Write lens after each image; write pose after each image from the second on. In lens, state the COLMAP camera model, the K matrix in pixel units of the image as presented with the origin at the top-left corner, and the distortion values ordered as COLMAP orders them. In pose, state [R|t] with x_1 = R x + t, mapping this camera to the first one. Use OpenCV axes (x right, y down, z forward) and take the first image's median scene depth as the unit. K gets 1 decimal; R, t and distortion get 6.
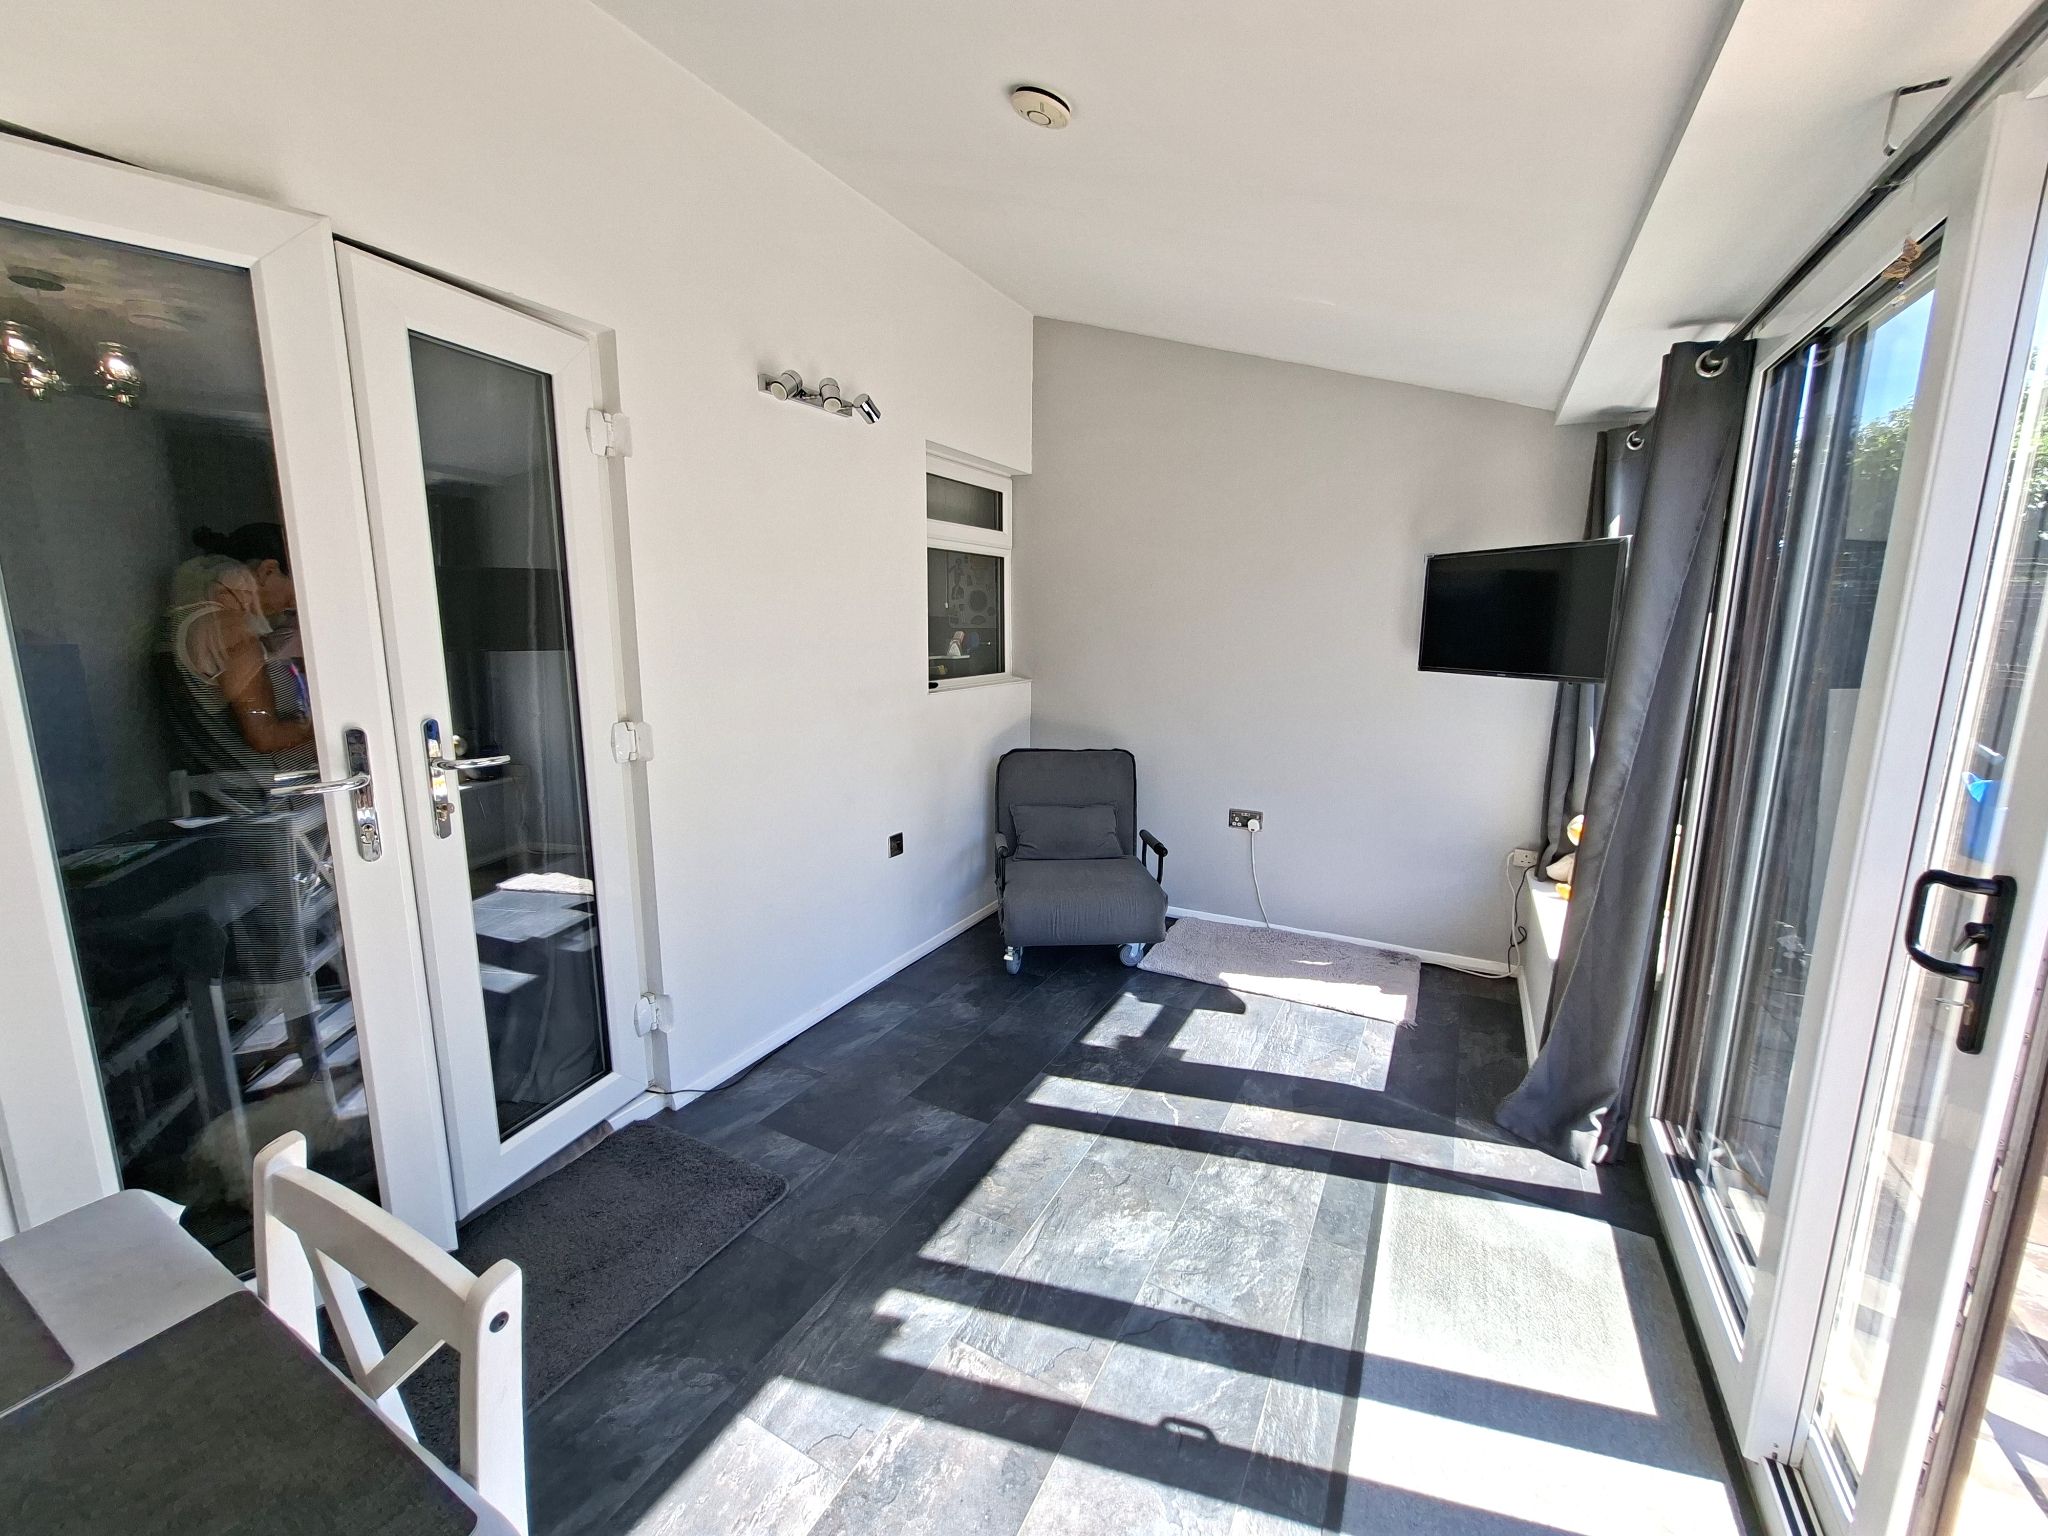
lens RADIAL K [[793.8, 0, 1029.7], [0, 793.8, 759.0], [0, 0, 1]] dist [-0.012230, -0.000058]
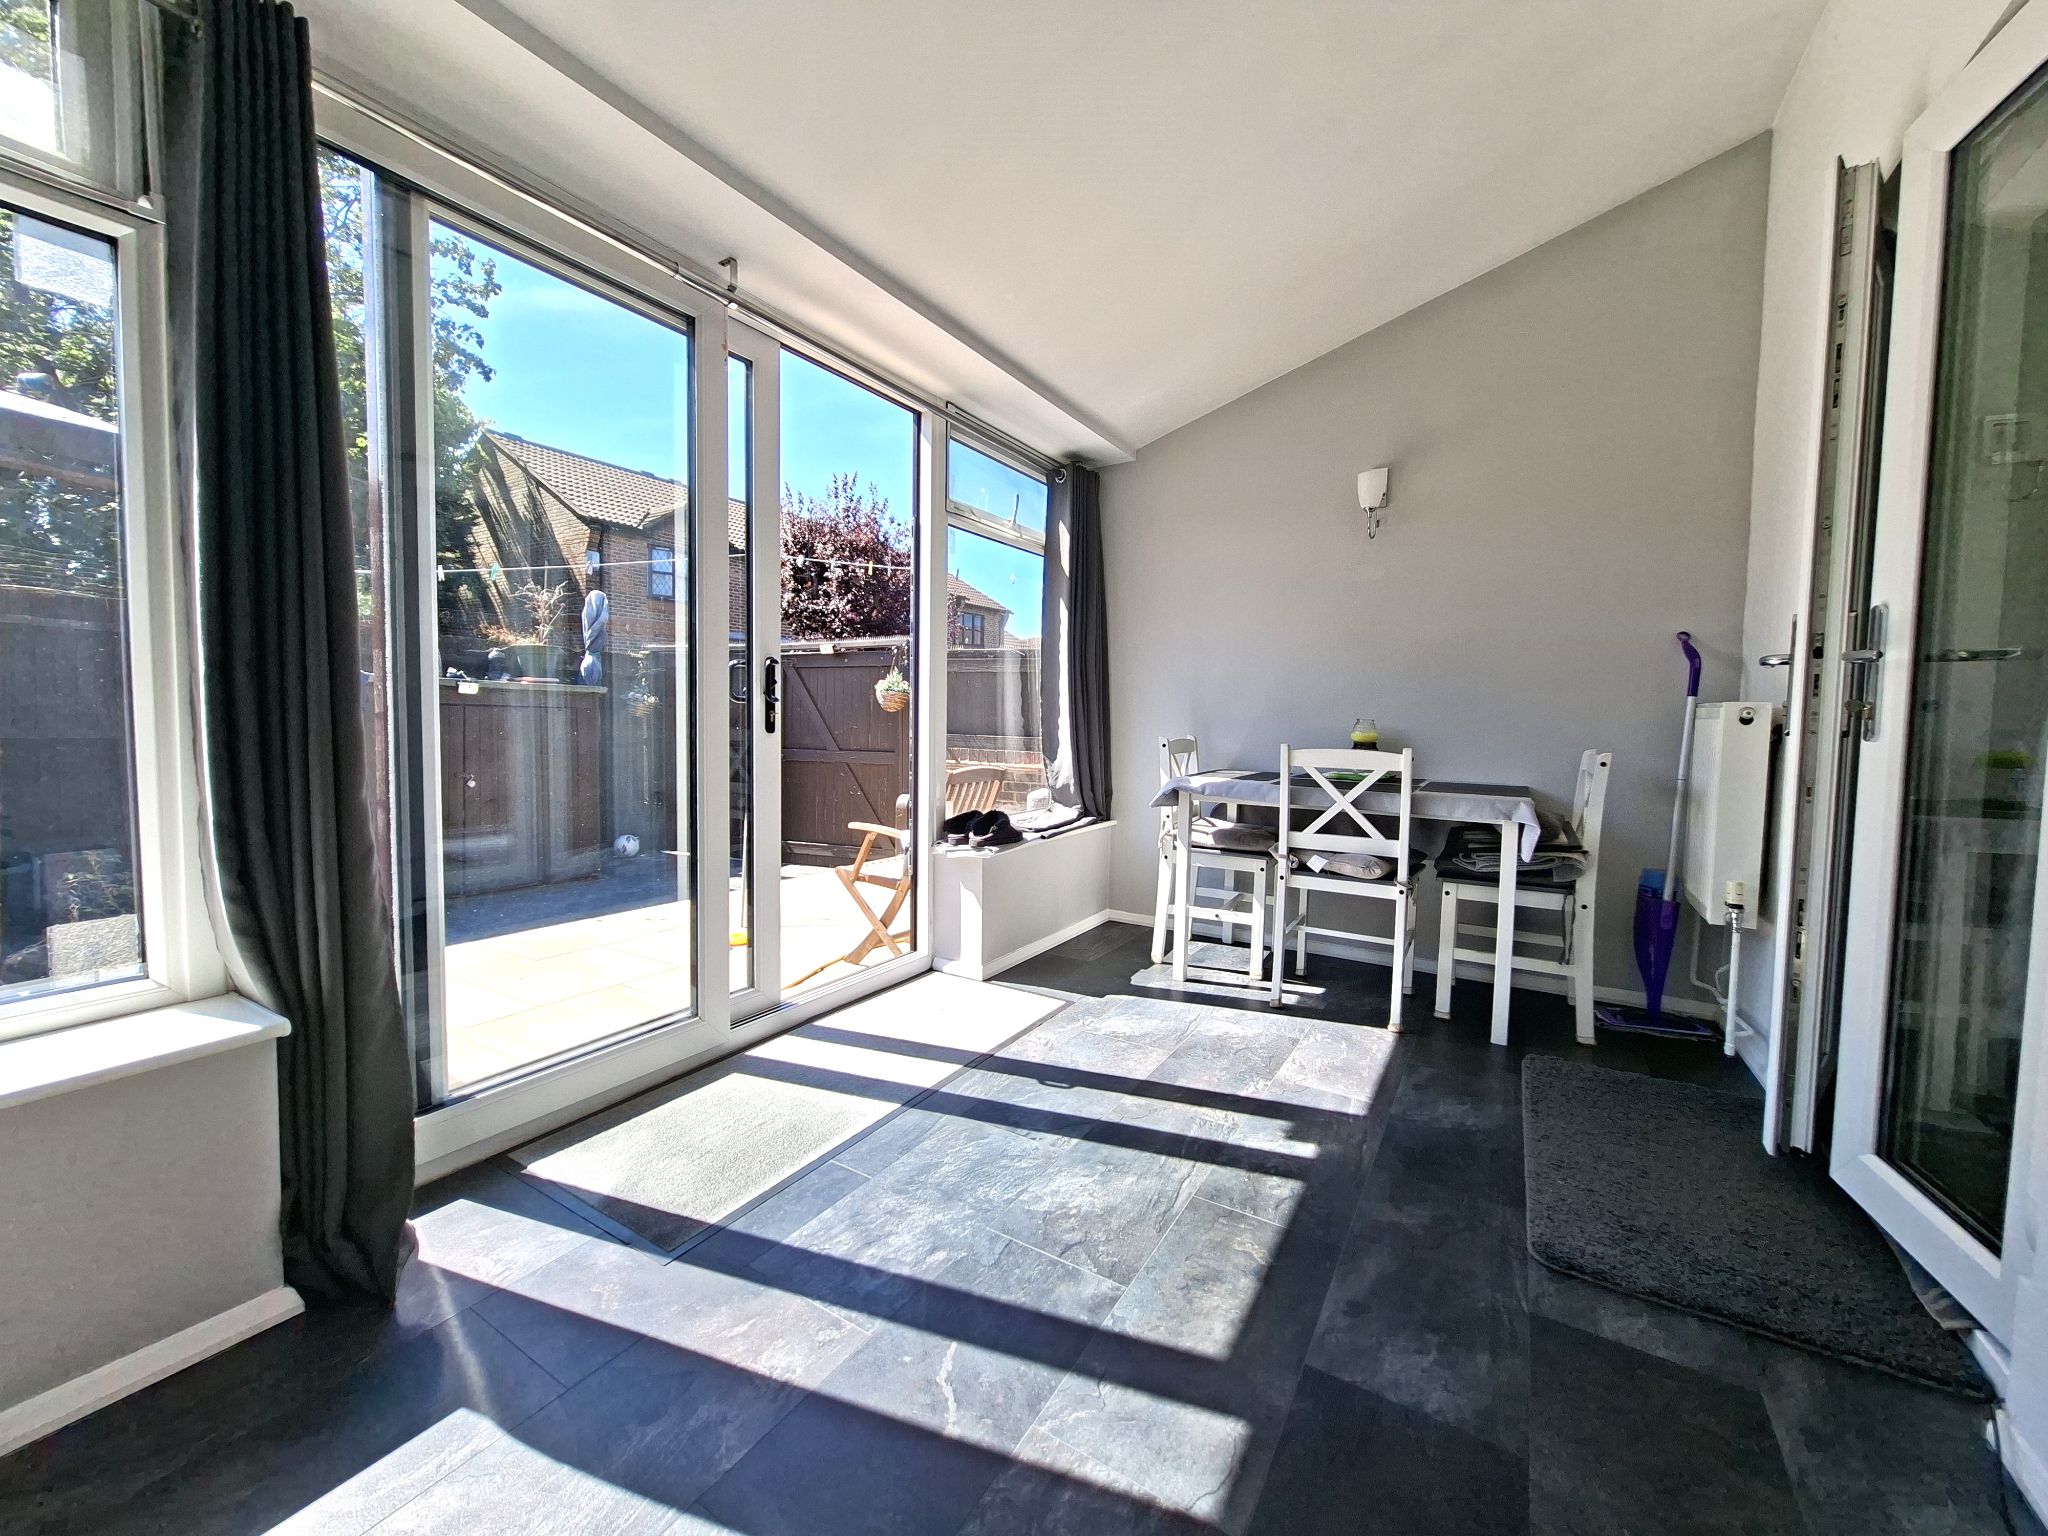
lens RADIAL K [[816.3, 0, 1024.0], [0, 816.3, 768.0], [0, 0, 1]] dist [-0.002350, -0.000070]
pose [[-0.997974, -0.025963, 0.058080, 0.122904], [-0.011274, 0.970660, 0.240190, -0.062218], [-0.062612, 0.239049, -0.968987, 1.540575]]
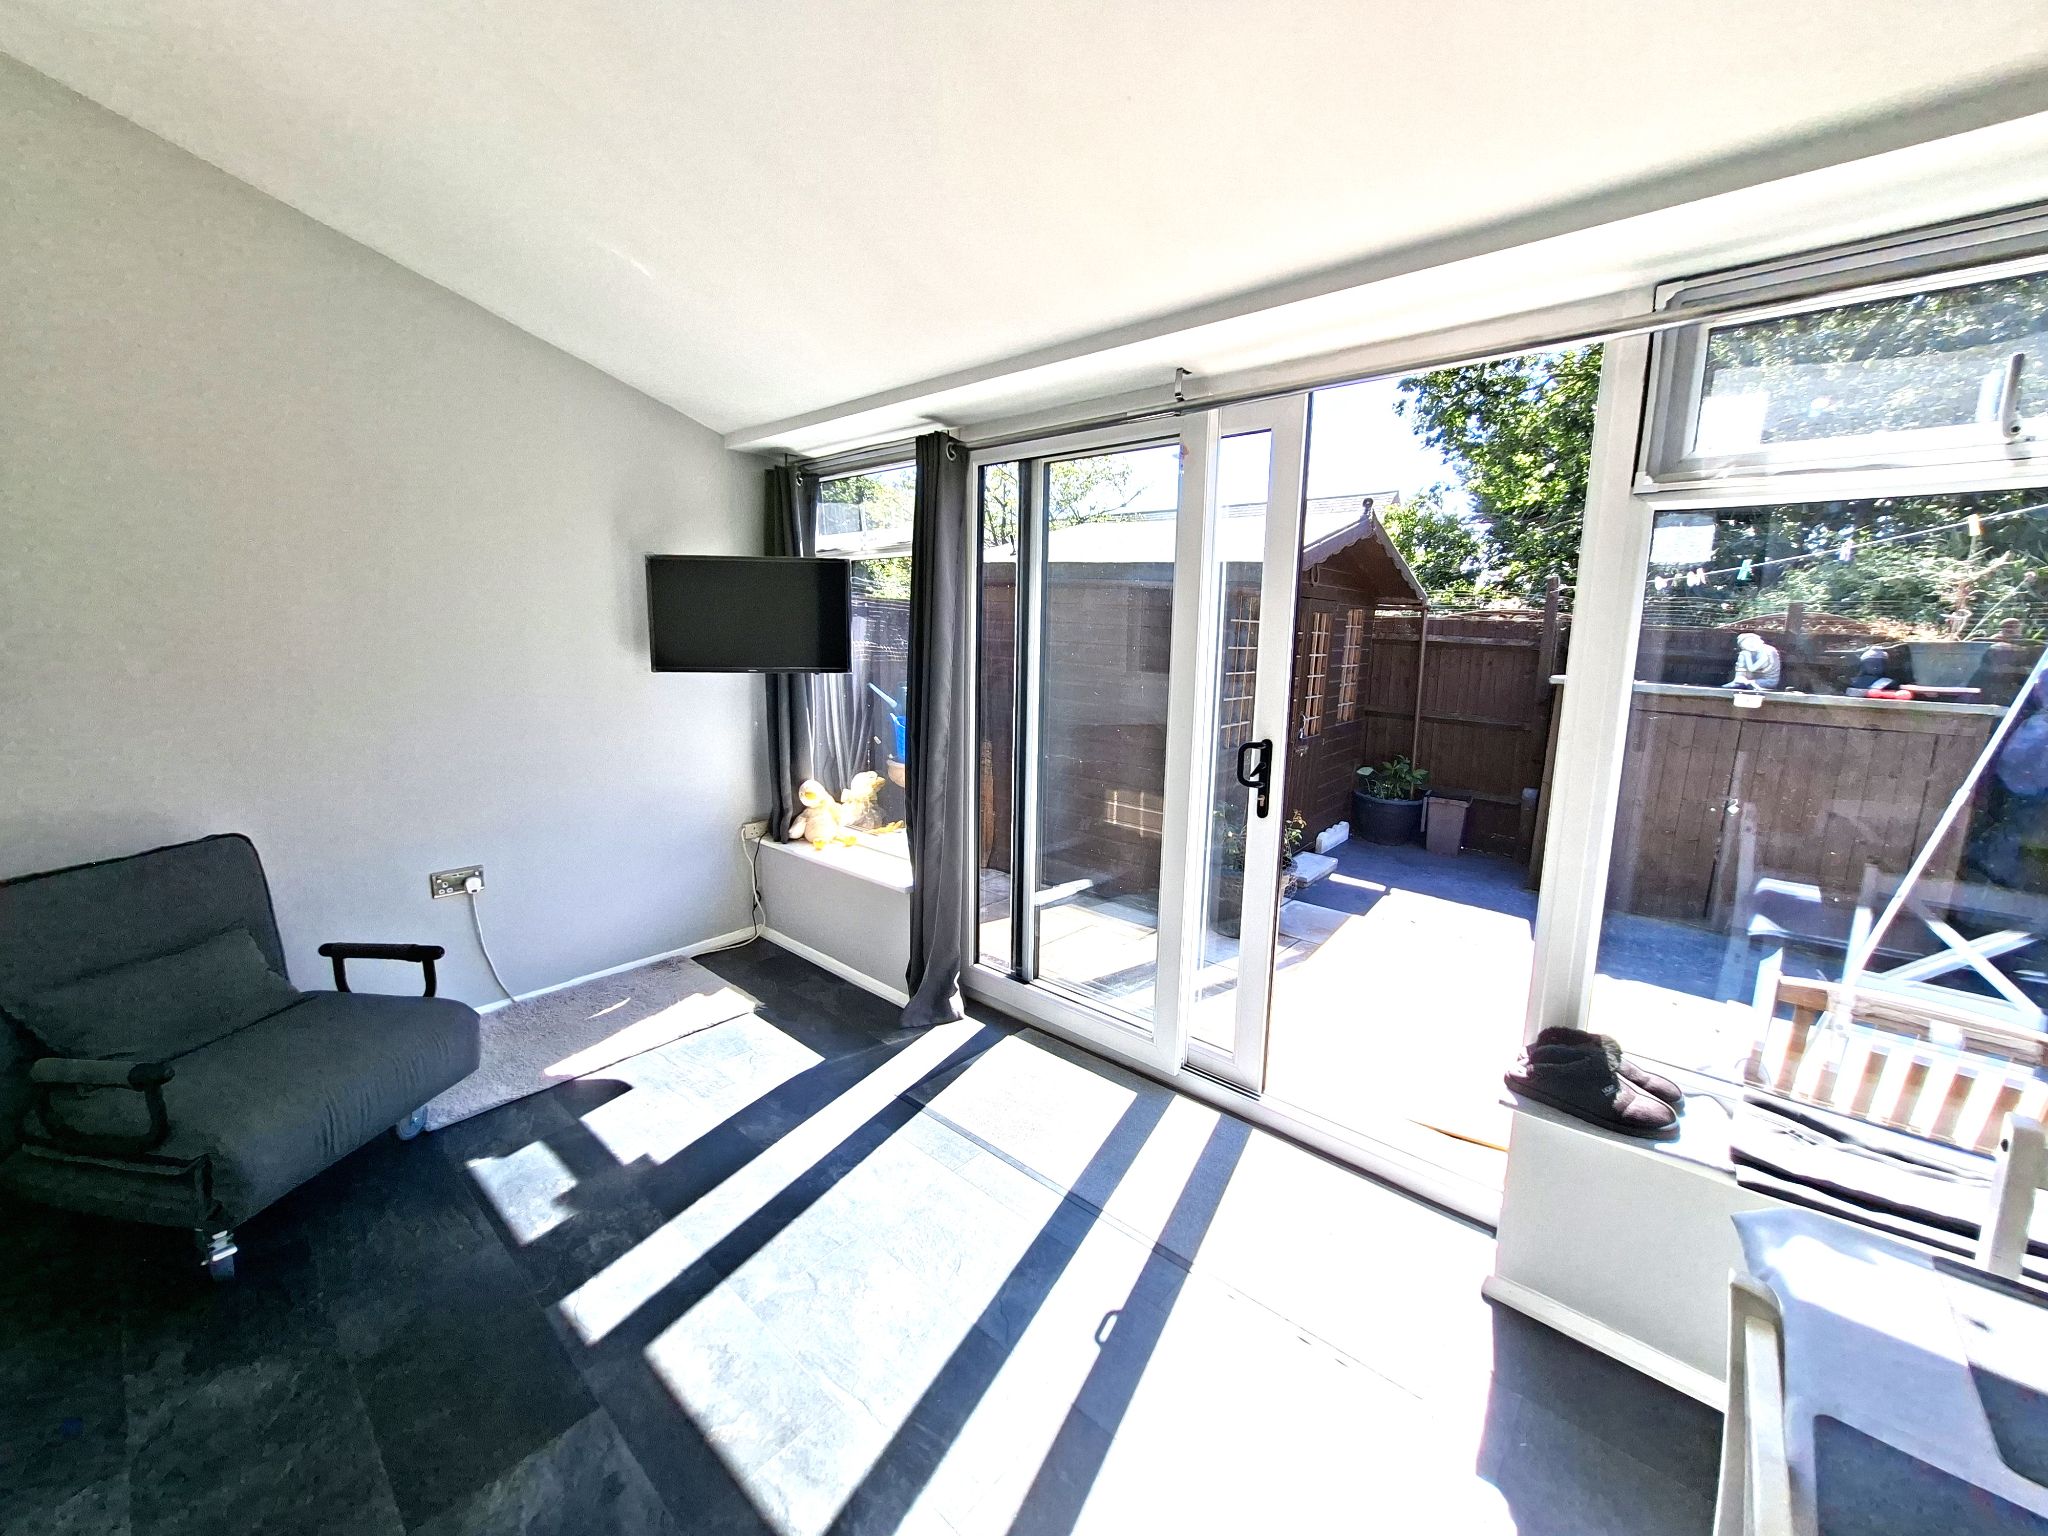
lens RADIAL K [[793.8, 0, 1029.7], [0, 793.8, 759.0], [0, 0, 1]] dist [-0.012230, -0.000058]
pose [[0.231989, -0.161514, 0.959216, -0.529832], [0.152986, 0.979904, 0.127998, -0.089624], [-0.960613, 0.117052, 0.252036, 0.469661]]
